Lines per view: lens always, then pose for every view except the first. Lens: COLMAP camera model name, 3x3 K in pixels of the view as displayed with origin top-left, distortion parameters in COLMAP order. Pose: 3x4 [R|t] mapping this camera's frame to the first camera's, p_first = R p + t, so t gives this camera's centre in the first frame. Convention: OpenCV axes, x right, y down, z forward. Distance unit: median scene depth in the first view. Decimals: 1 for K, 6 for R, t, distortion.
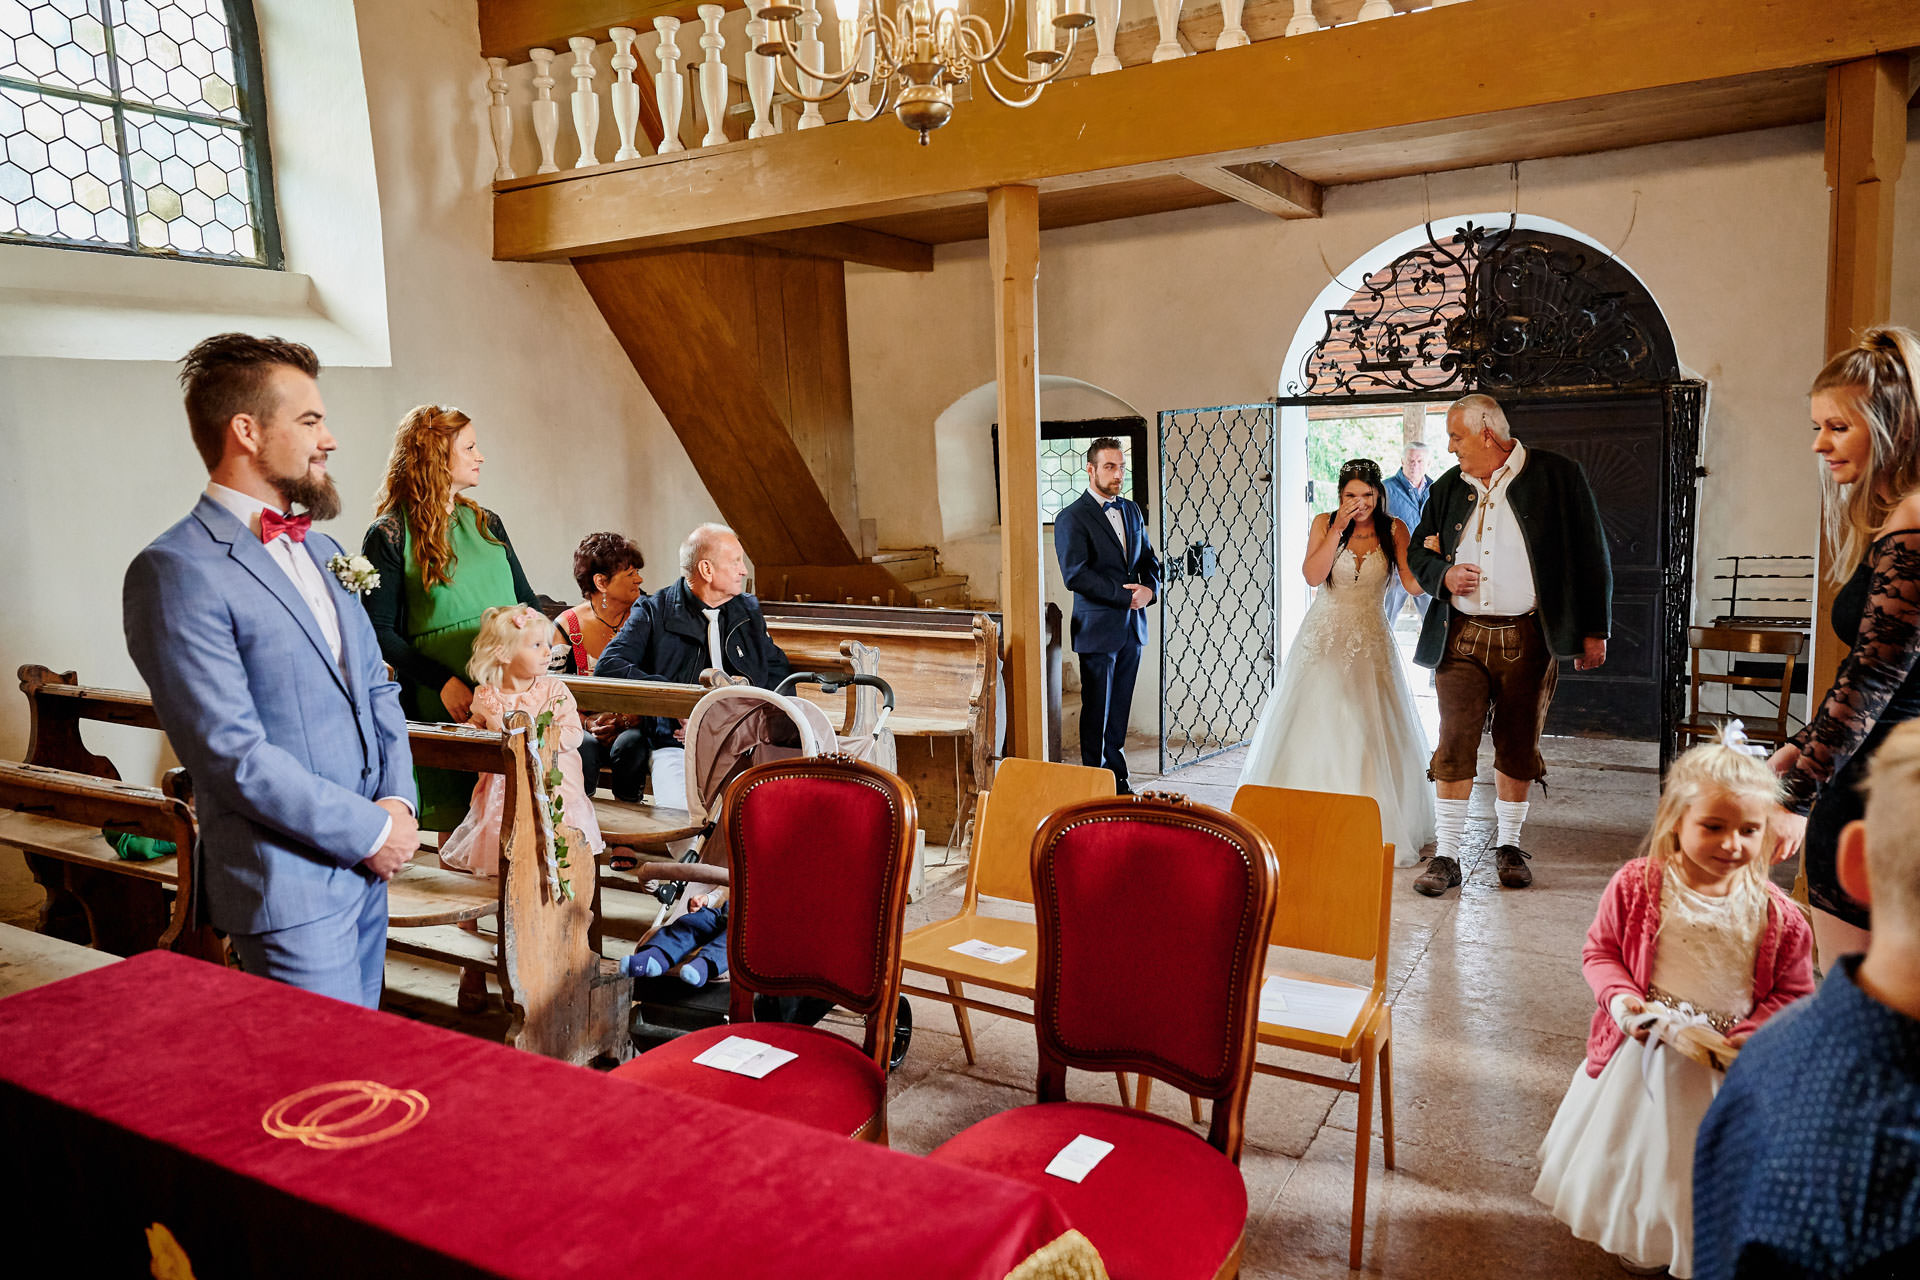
lens RADIAL K [[1306.3, 0, 960.2], [0, 1306.3, 635.6], [0, 0, 1]] dist [0.005885, -0.010651]
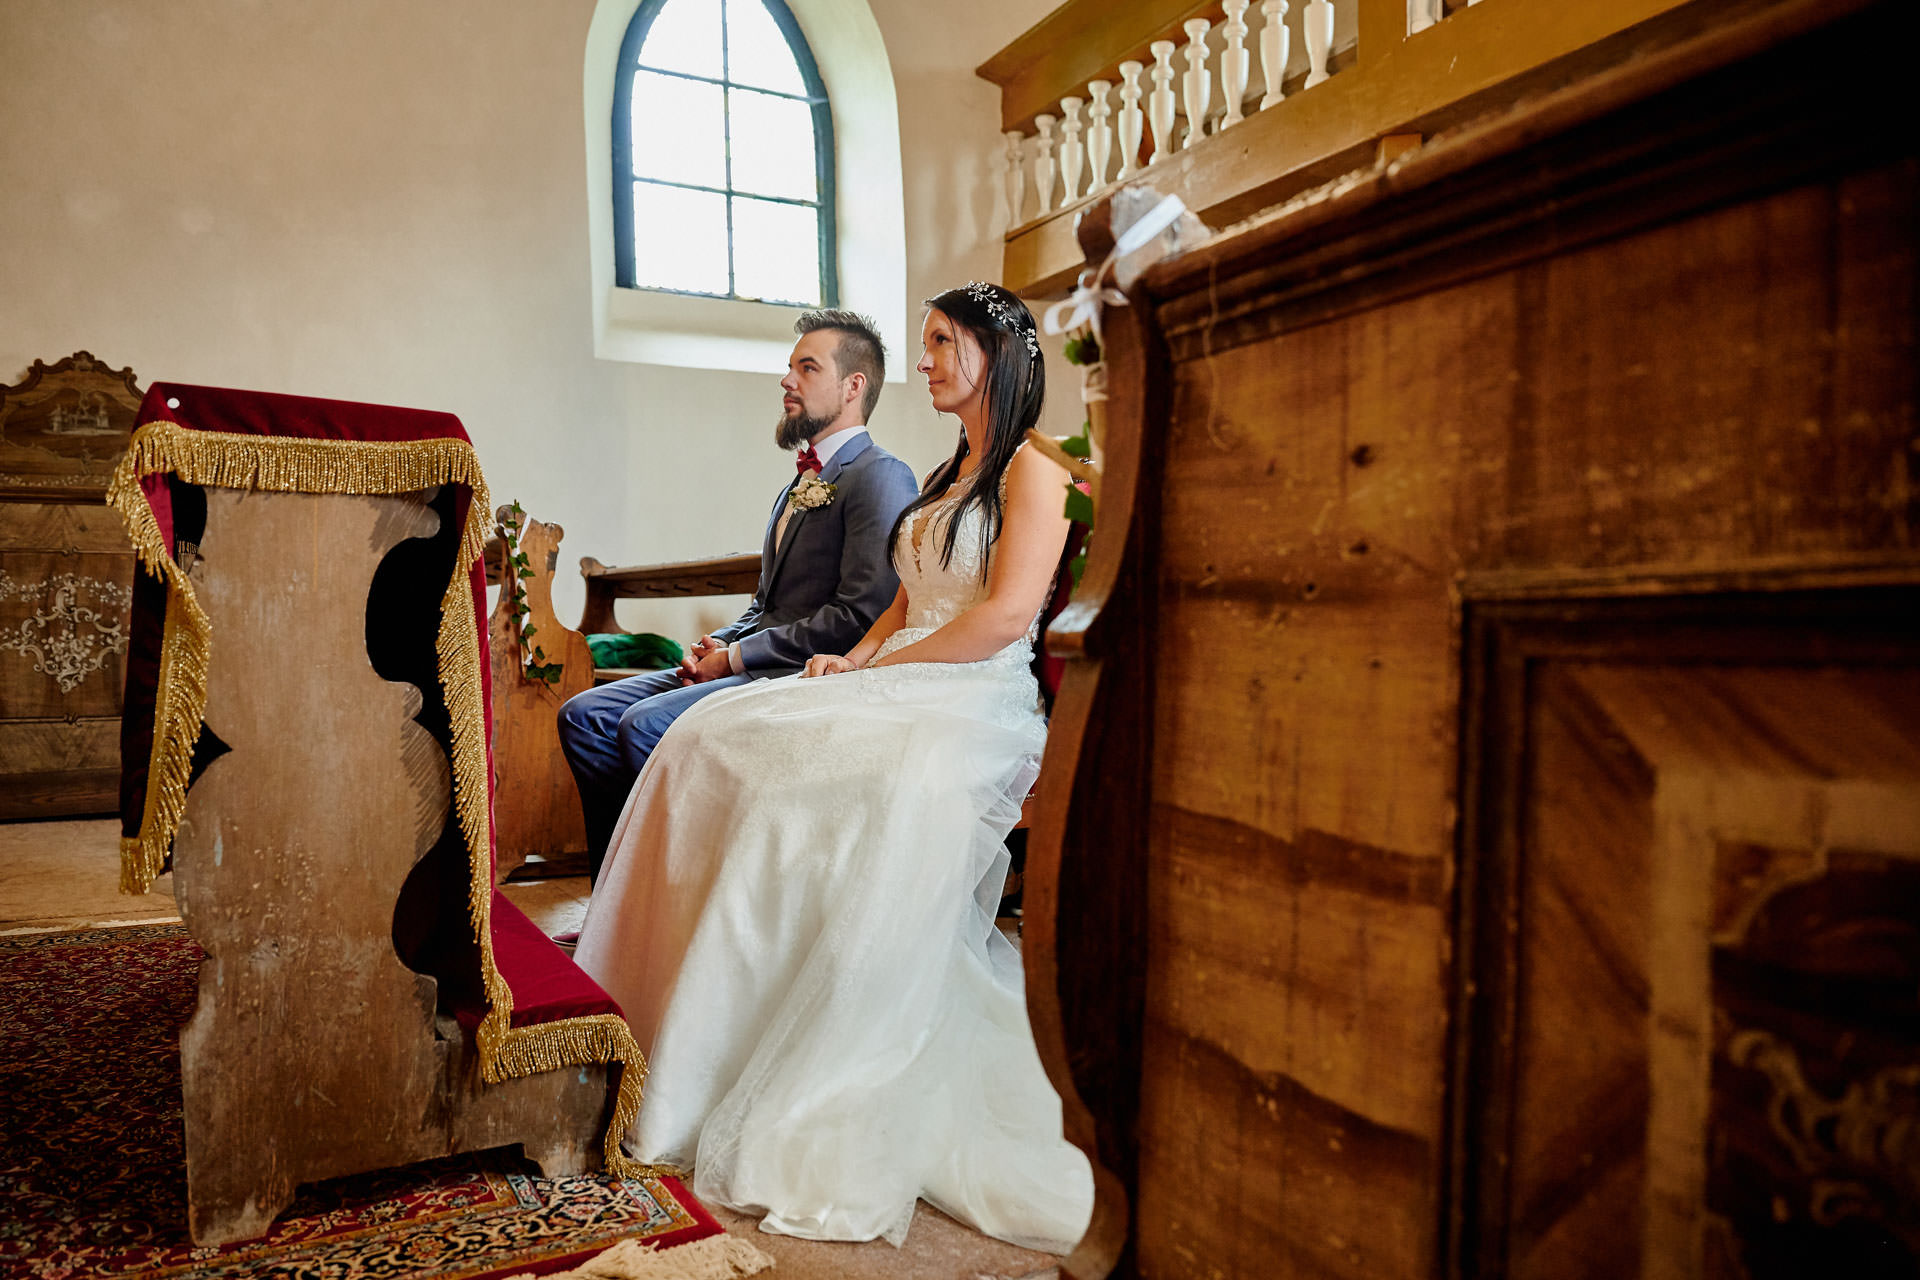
lens RADIAL K [[1306.3, 0, 963.6], [0, 1306.3, 640.4], [0, 0, 1]] dist [0.005885, -0.010651]
pose [[0.862554, 0.028237, -0.505176, 0.266523], [-0.083884, 0.992605, -0.087744, 0.154364], [0.498962, 0.118060, 0.858544, 0.006457]]
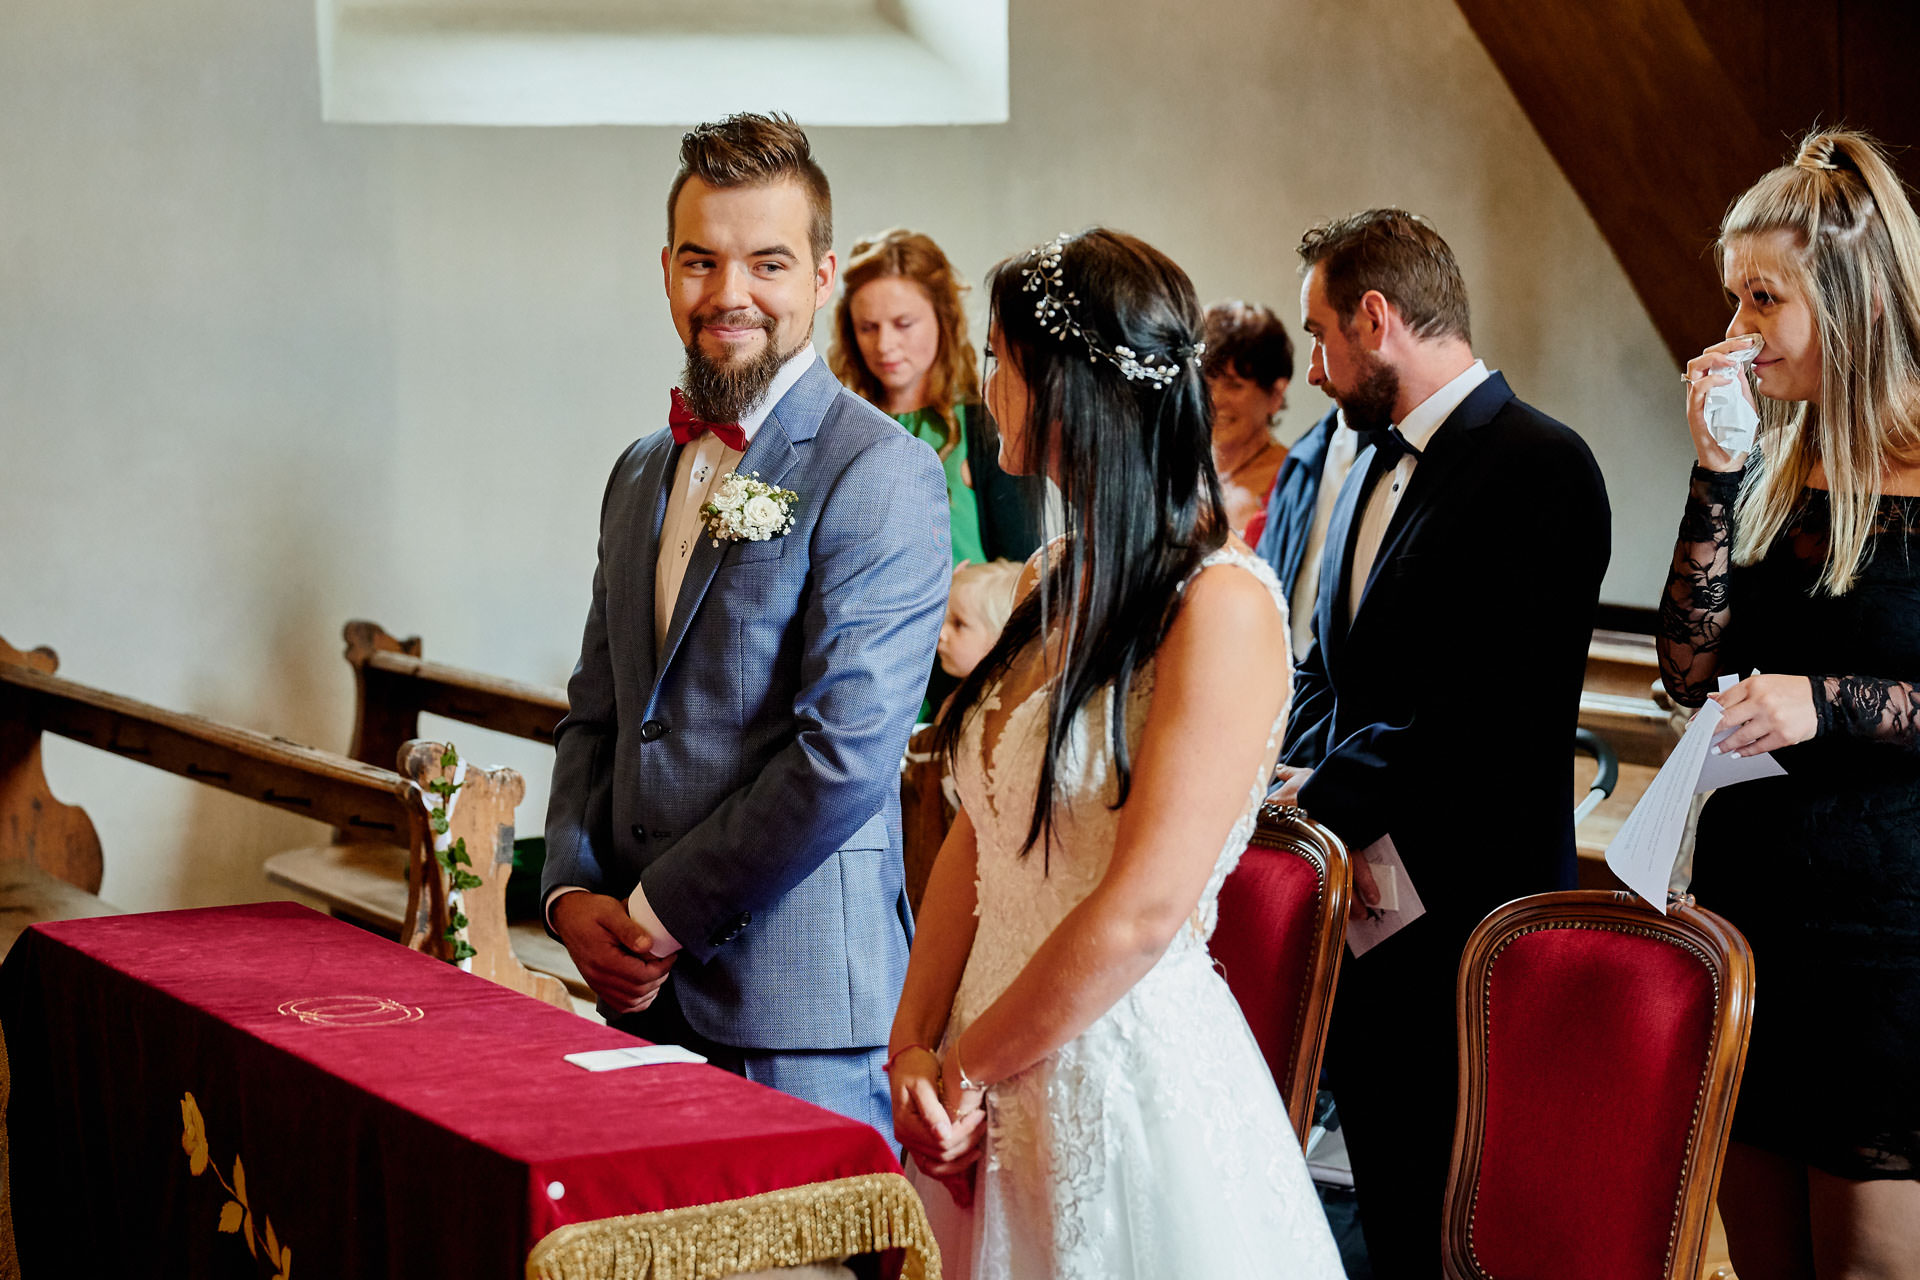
lens RADIAL K [[3523.9, 0, 955.6], [0, 3523.9, 639.5], [0, 0, 1]] dist [0.087024, 0.000000]
pose [[0.866828, 0.063017, -0.494610, 0.298314], [-0.077750, 0.996930, -0.009243, 0.019231], [0.492509, 0.046468, 0.869066, -0.267693]]
